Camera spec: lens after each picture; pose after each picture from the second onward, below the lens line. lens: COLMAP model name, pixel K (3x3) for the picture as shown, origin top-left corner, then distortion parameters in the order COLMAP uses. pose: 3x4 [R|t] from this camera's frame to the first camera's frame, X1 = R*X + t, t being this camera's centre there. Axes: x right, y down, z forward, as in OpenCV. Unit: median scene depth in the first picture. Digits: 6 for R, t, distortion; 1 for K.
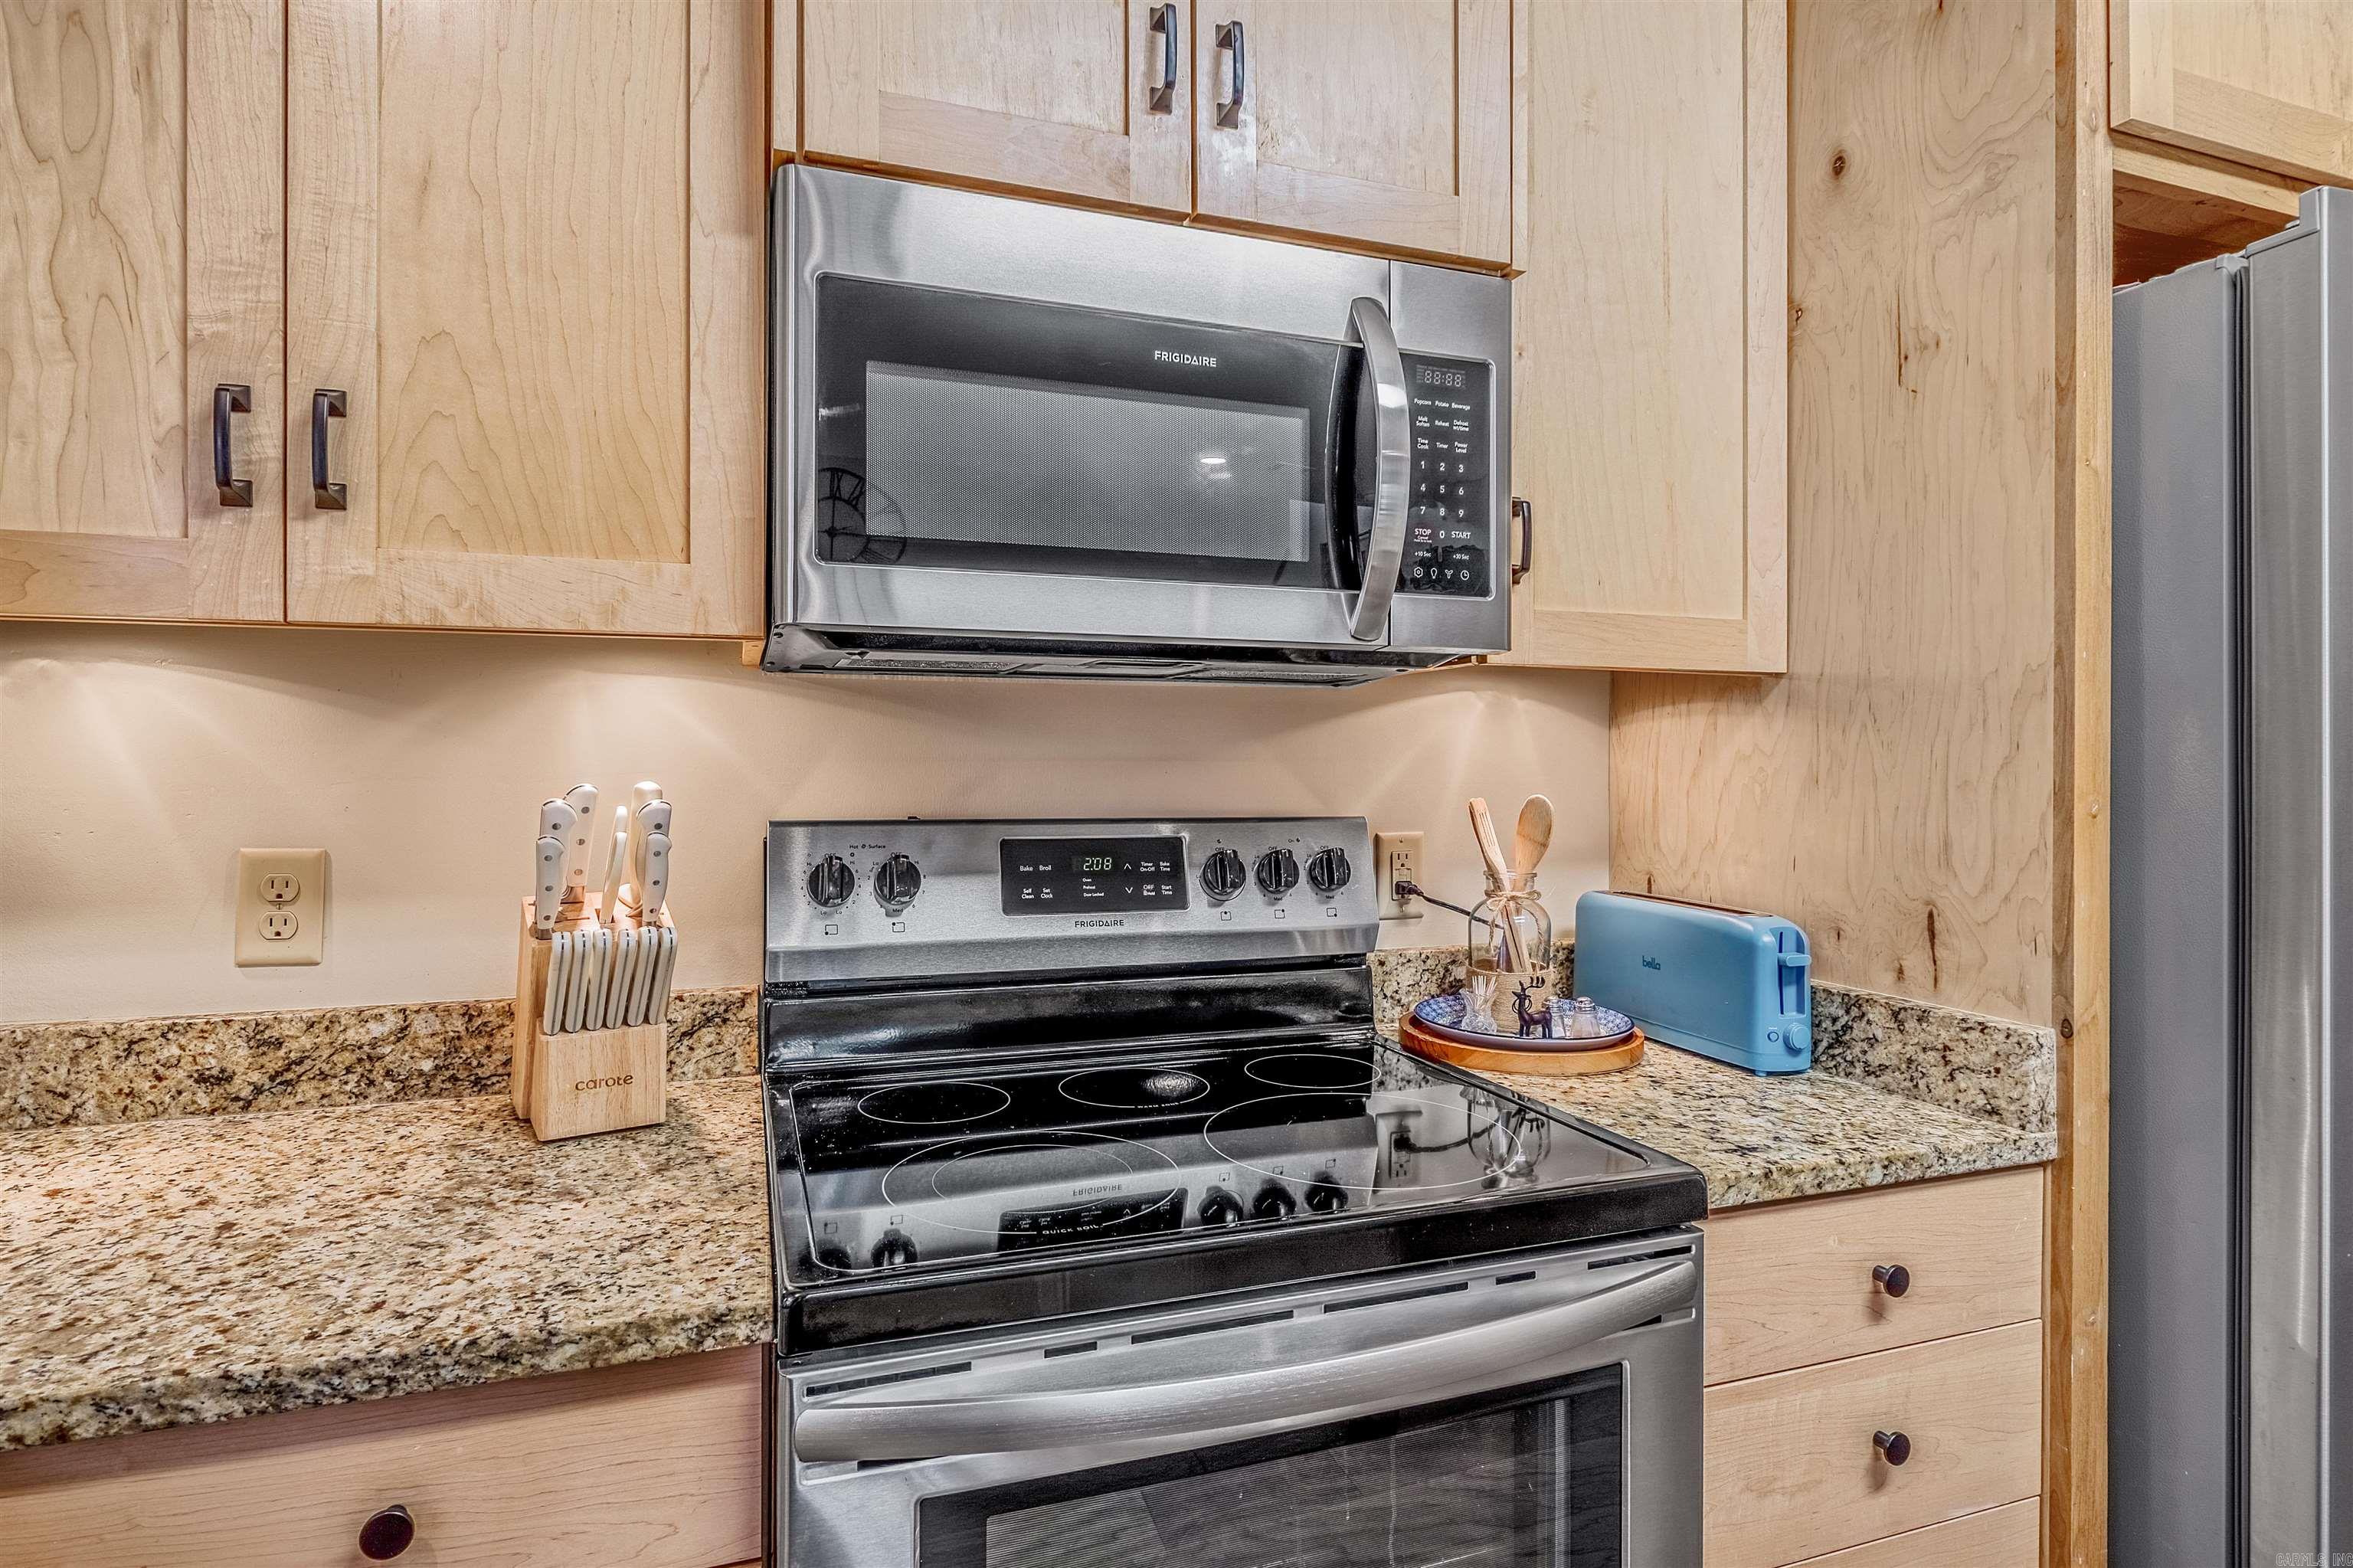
lens RADIAL K [[1157.8, 0, 1130.6], [0, 1157.8, 772.5], [0, 0, 1]] dist [-0.010935, -0.000180]
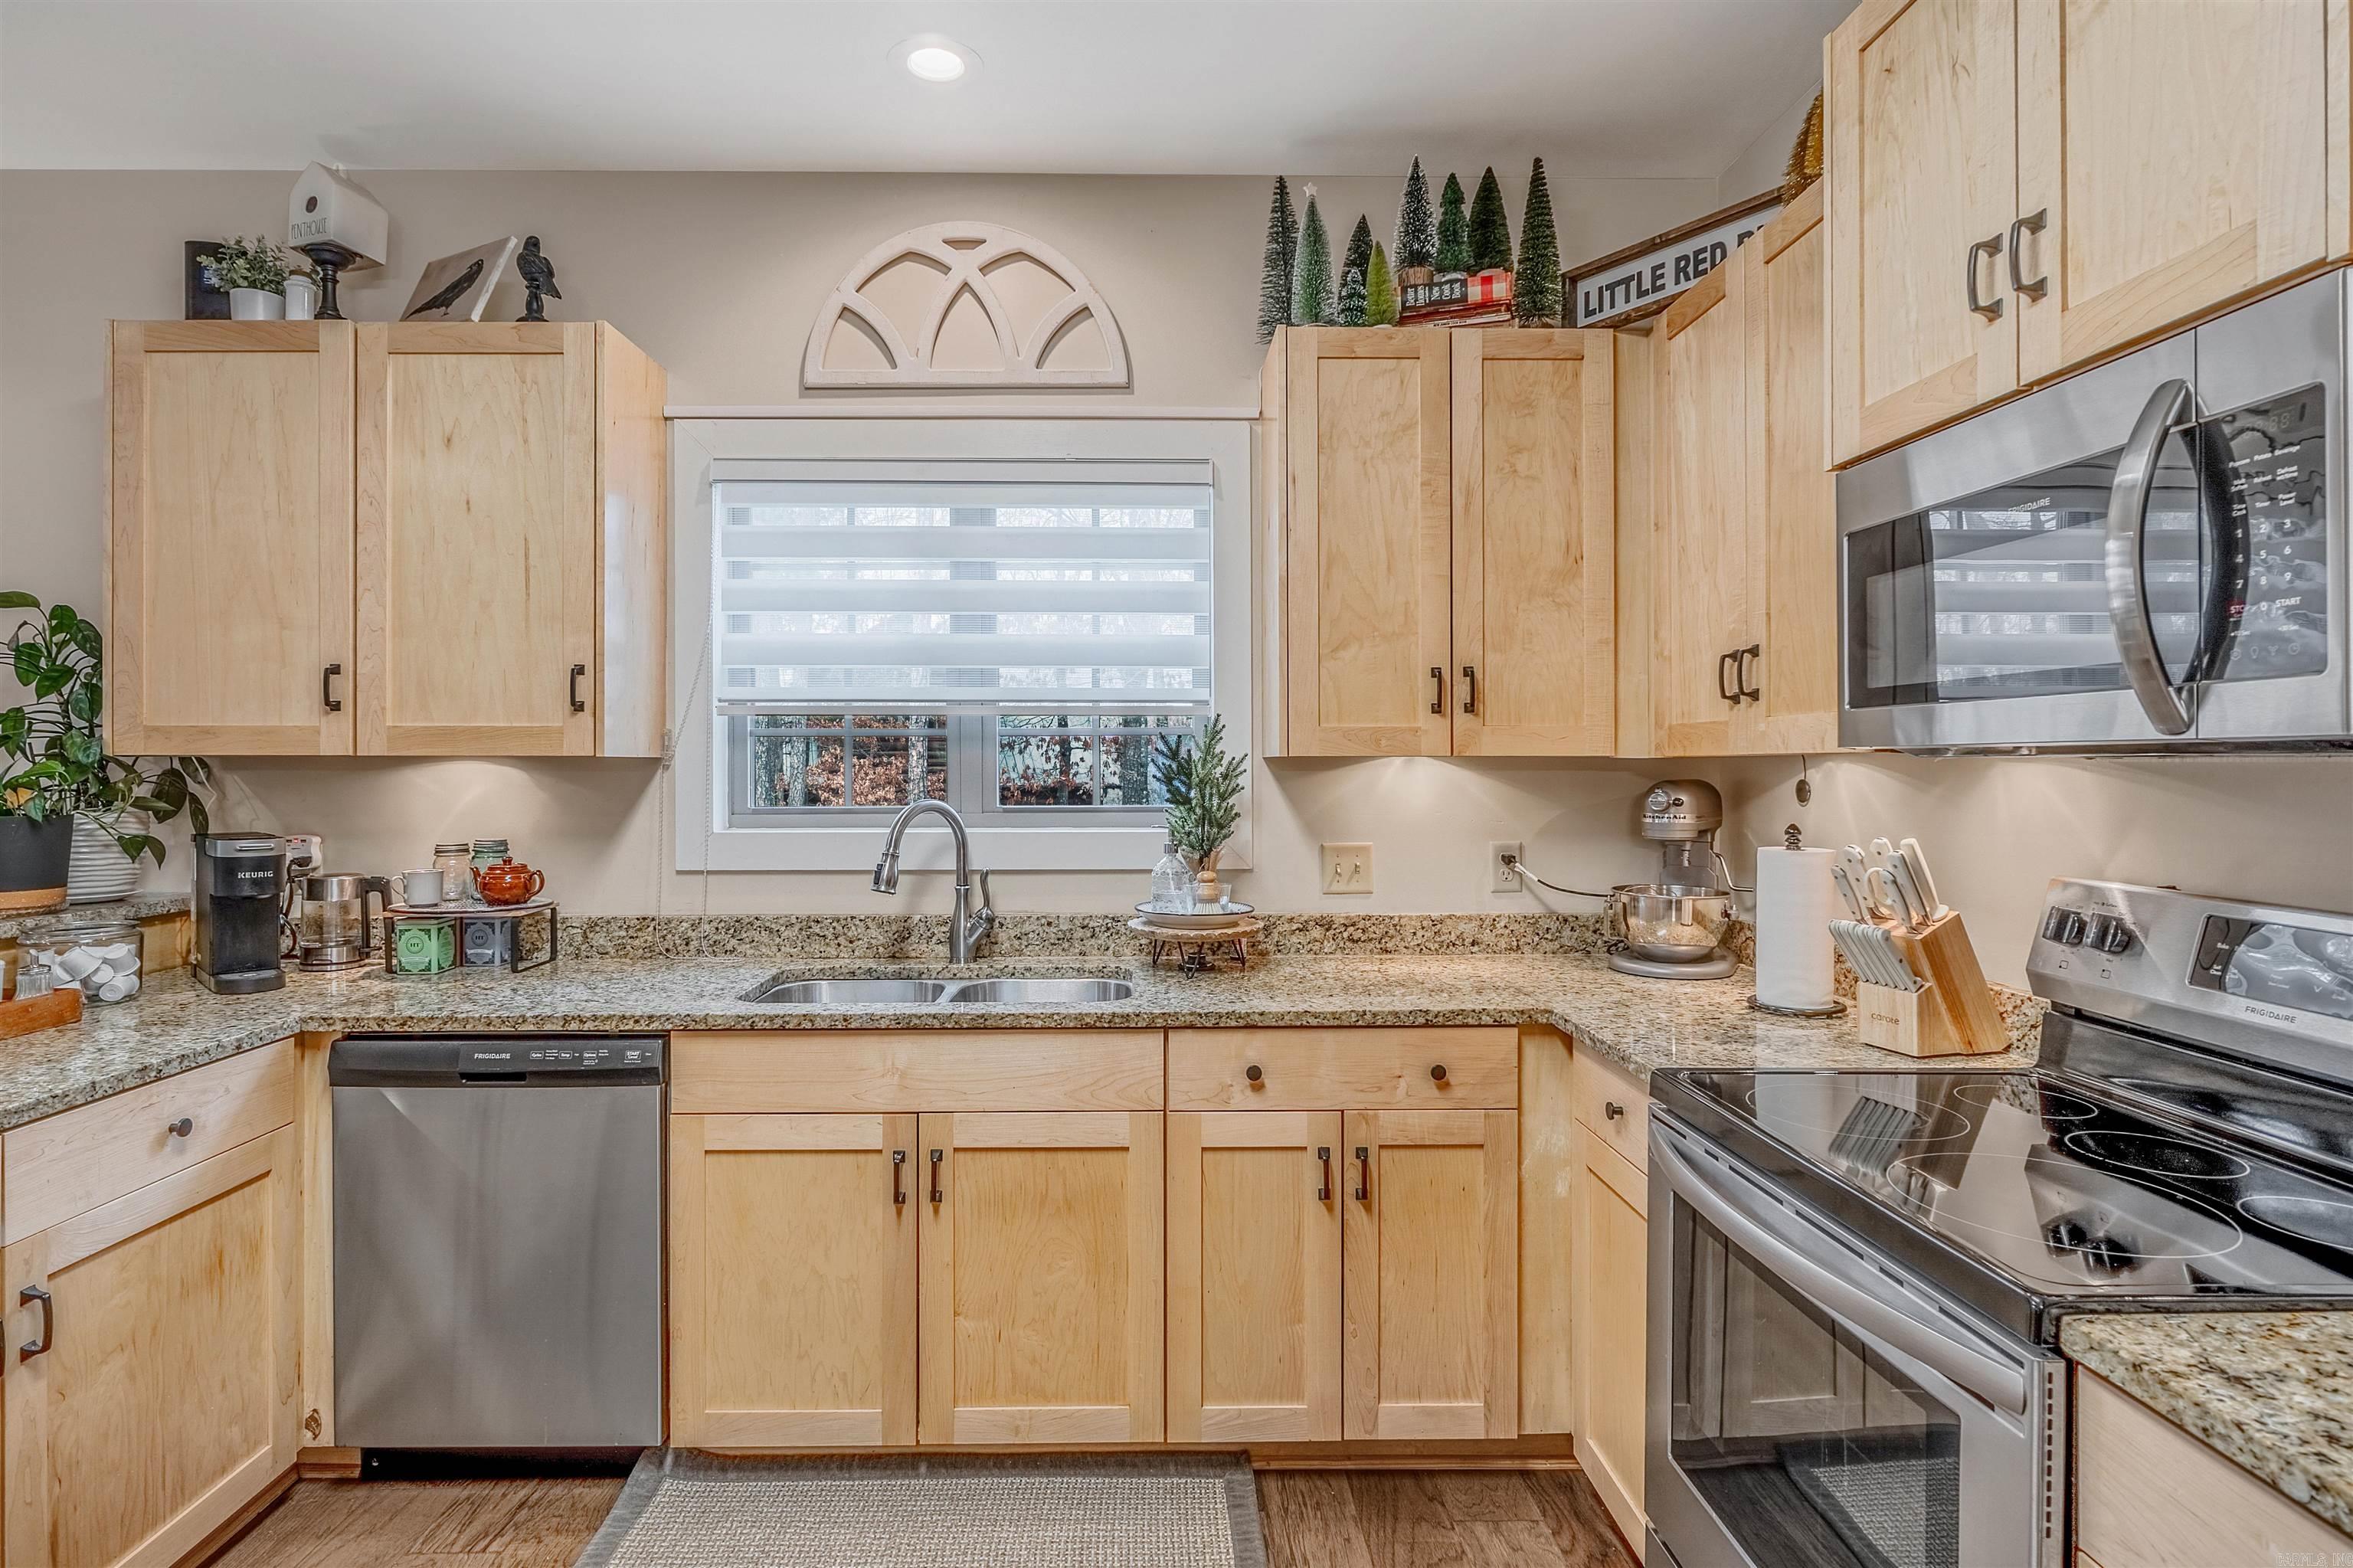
lens RADIAL K [[1157.8, 0, 1156.1], [0, 1157.8, 774.8], [0, 0, 1]] dist [-0.010935, -0.000180]
pose [[-0.295679, 0.003395, -0.955281, 1.383150], [-0.000403, 0.999993, 0.003679, -0.085687], [0.955287, 0.001473, -0.295676, 0.477762]]
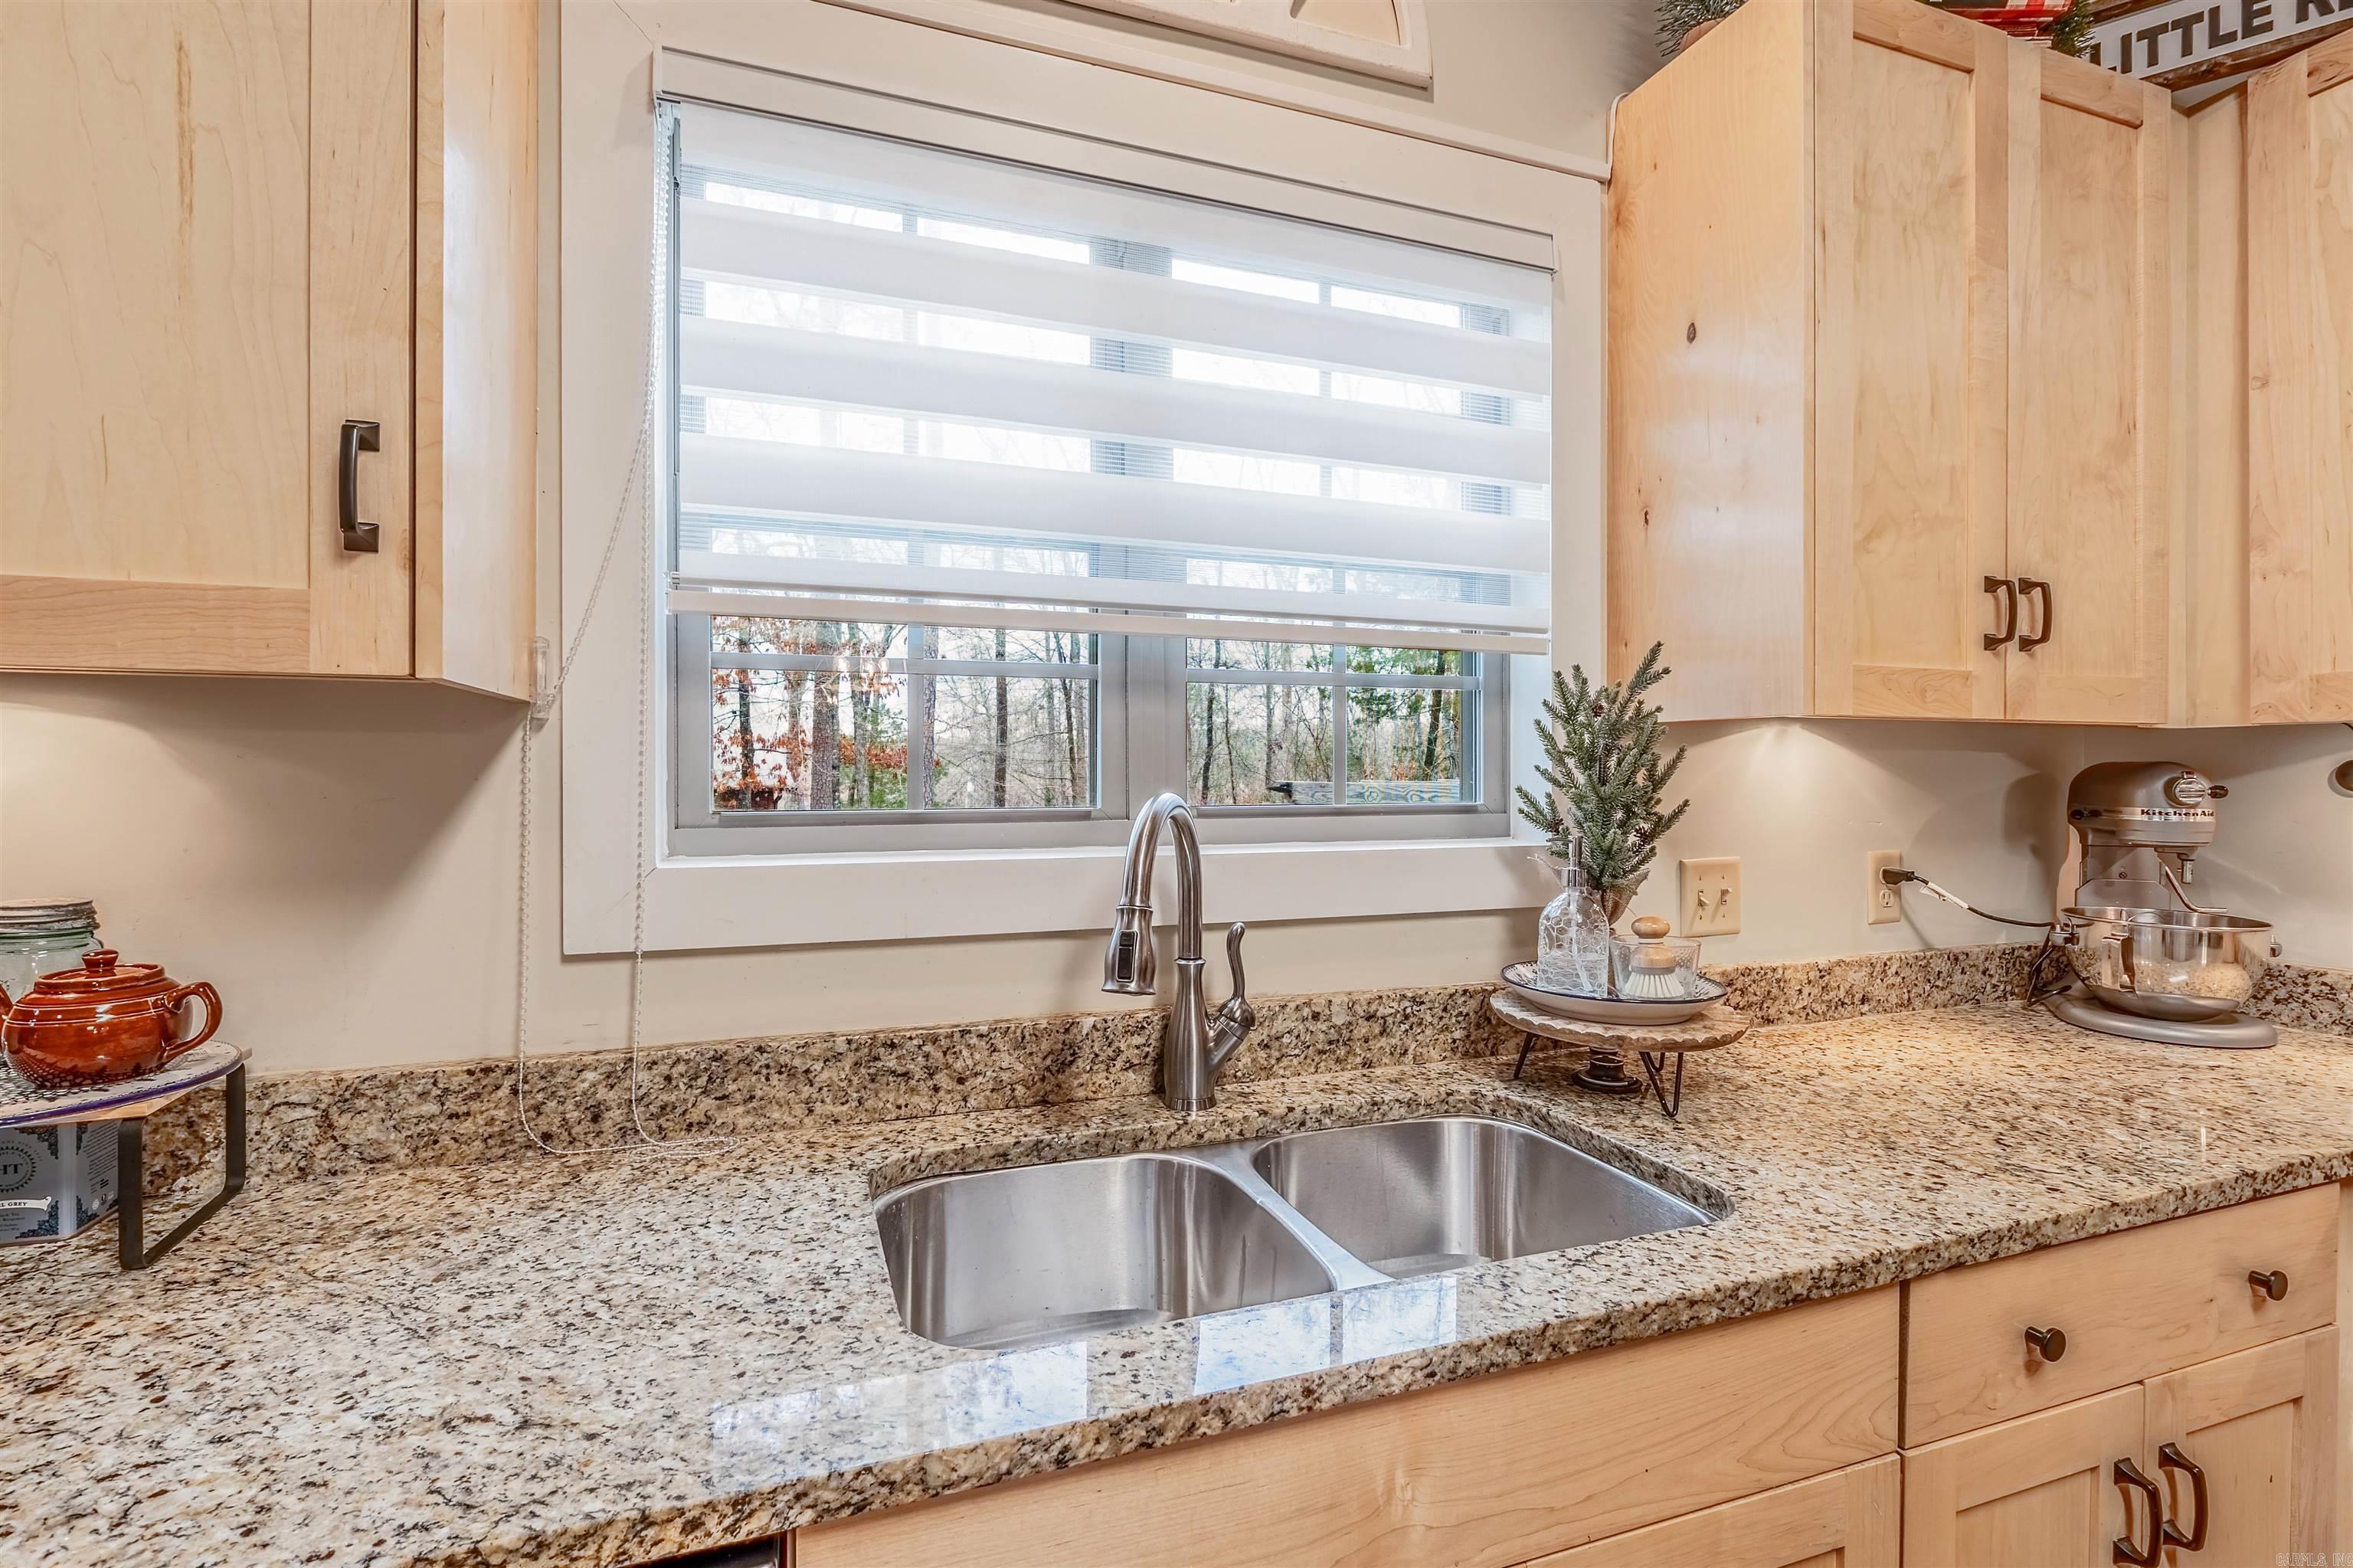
lens RADIAL K [[1061.6, 0, 1158.4], [0, 1061.6, 780.7], [0, 0, 1]] dist [-0.007429, 0.000380]
pose [[0.010835, 0.006189, -0.999922, 0.374463], [-0.001671, 0.999980, 0.006171, -0.047167], [0.999940, 0.001604, 0.010845, -0.644803]]
